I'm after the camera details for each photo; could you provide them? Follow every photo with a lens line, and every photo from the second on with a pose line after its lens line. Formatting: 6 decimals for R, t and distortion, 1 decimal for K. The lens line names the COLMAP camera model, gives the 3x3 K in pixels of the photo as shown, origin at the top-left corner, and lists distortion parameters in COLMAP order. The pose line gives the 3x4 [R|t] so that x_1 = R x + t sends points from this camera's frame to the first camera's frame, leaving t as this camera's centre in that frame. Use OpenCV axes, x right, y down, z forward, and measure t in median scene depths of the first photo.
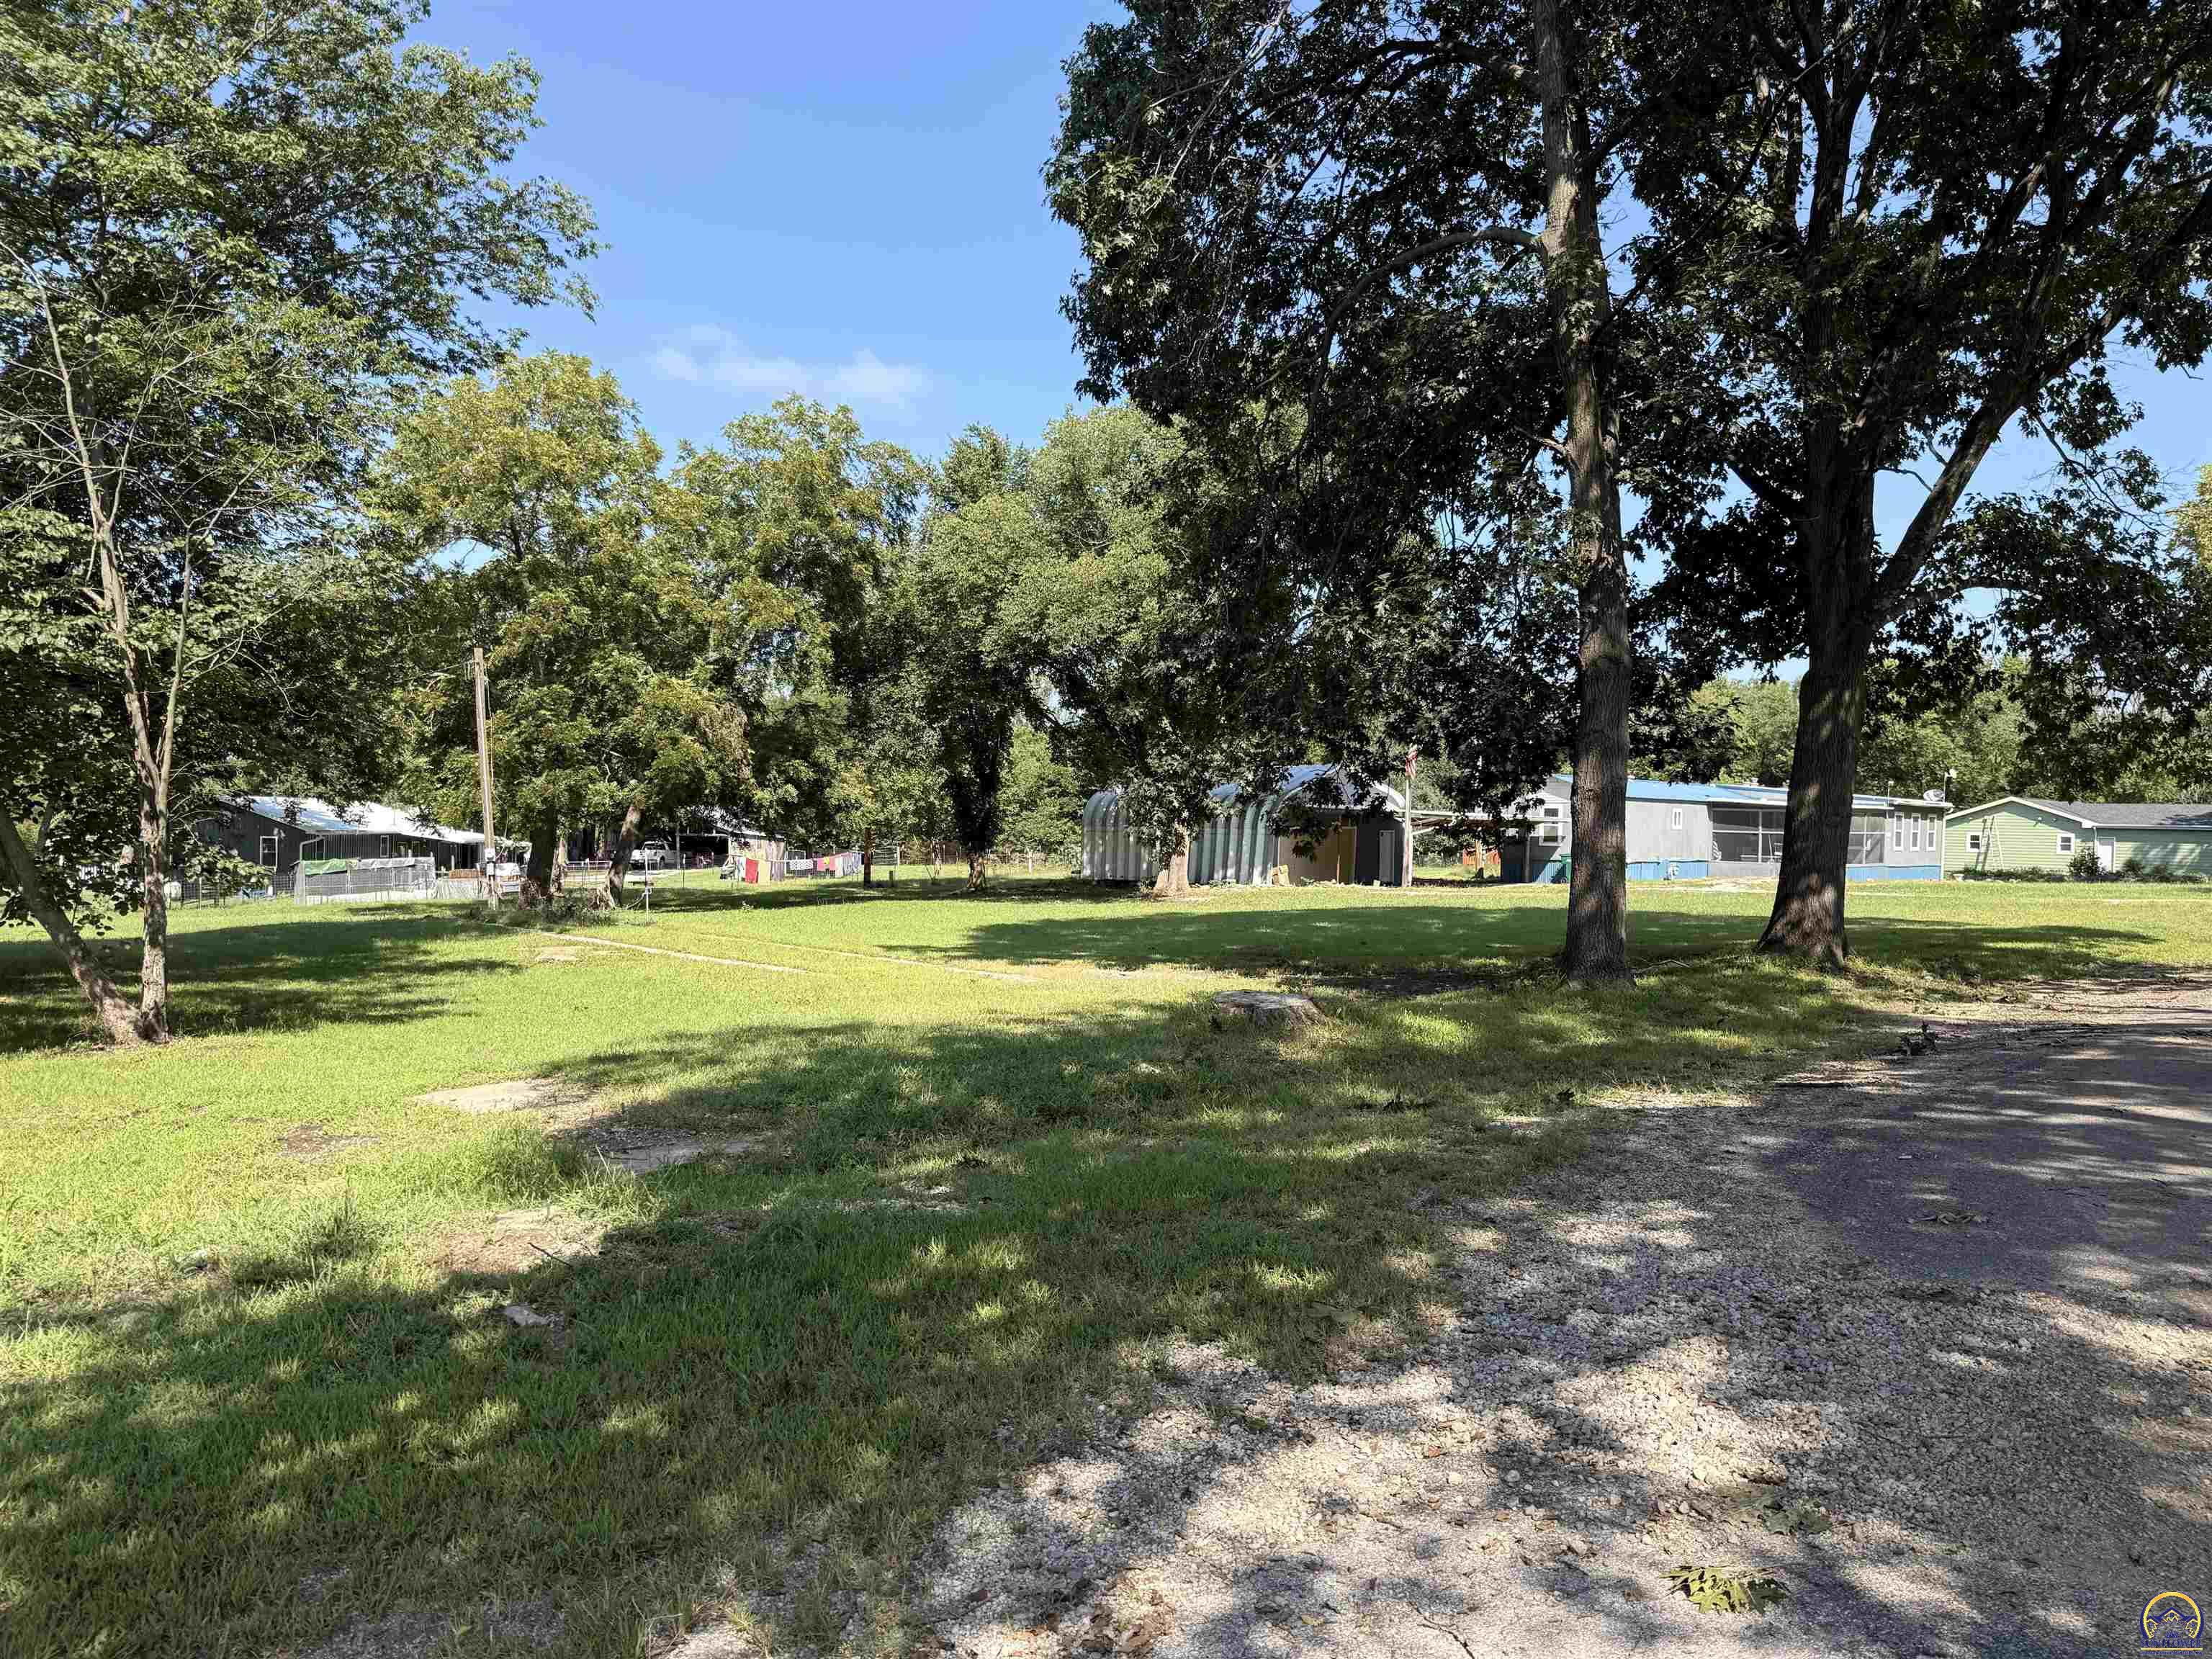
lens RADIAL K [[1545.7, 0, 1106.3], [0, 1545.7, 830.2], [0, 0, 1]] dist [0.001330, 0.001333]
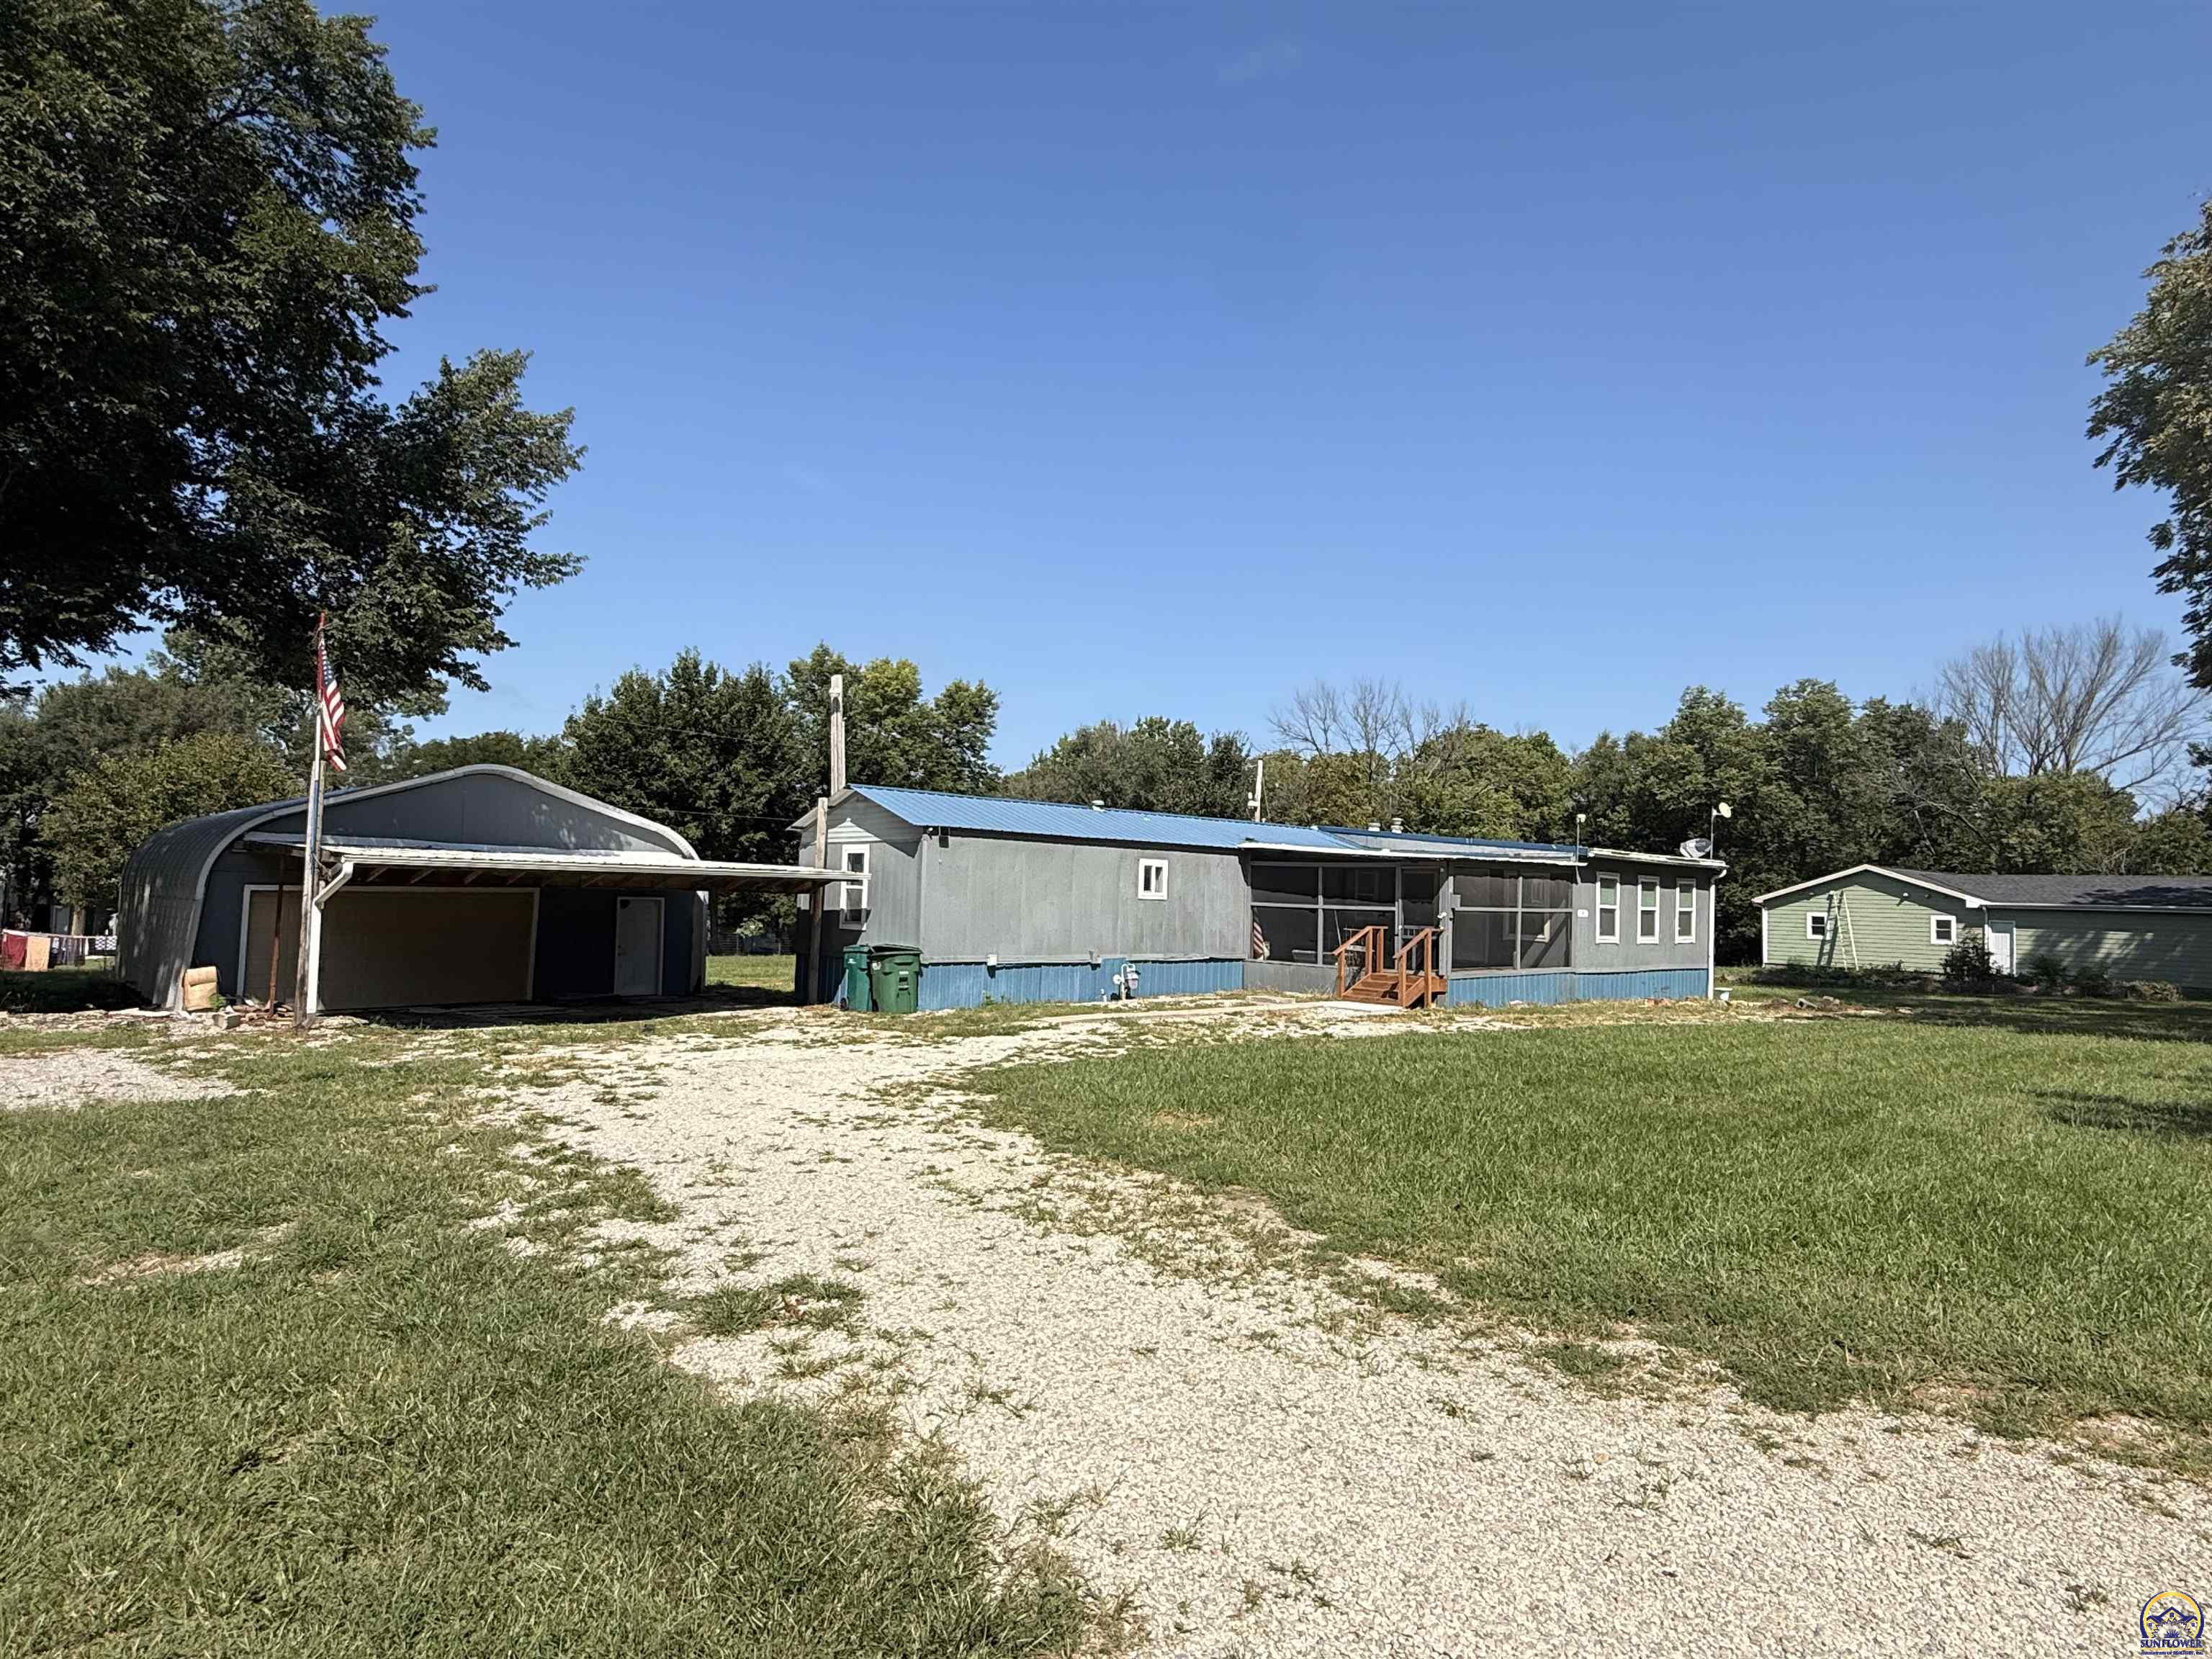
lens RADIAL K [[1298.8, 0, 1107.7], [0, 1298.8, 823.6], [0, 0, 1]] dist [-0.005165, -0.000891]
pose [[0.999441, 0.008621, -0.032290, 0.285377], [-0.010618, 0.998007, -0.062208, 0.001053], [0.031690, 0.062516, 0.997541, 0.435521]]
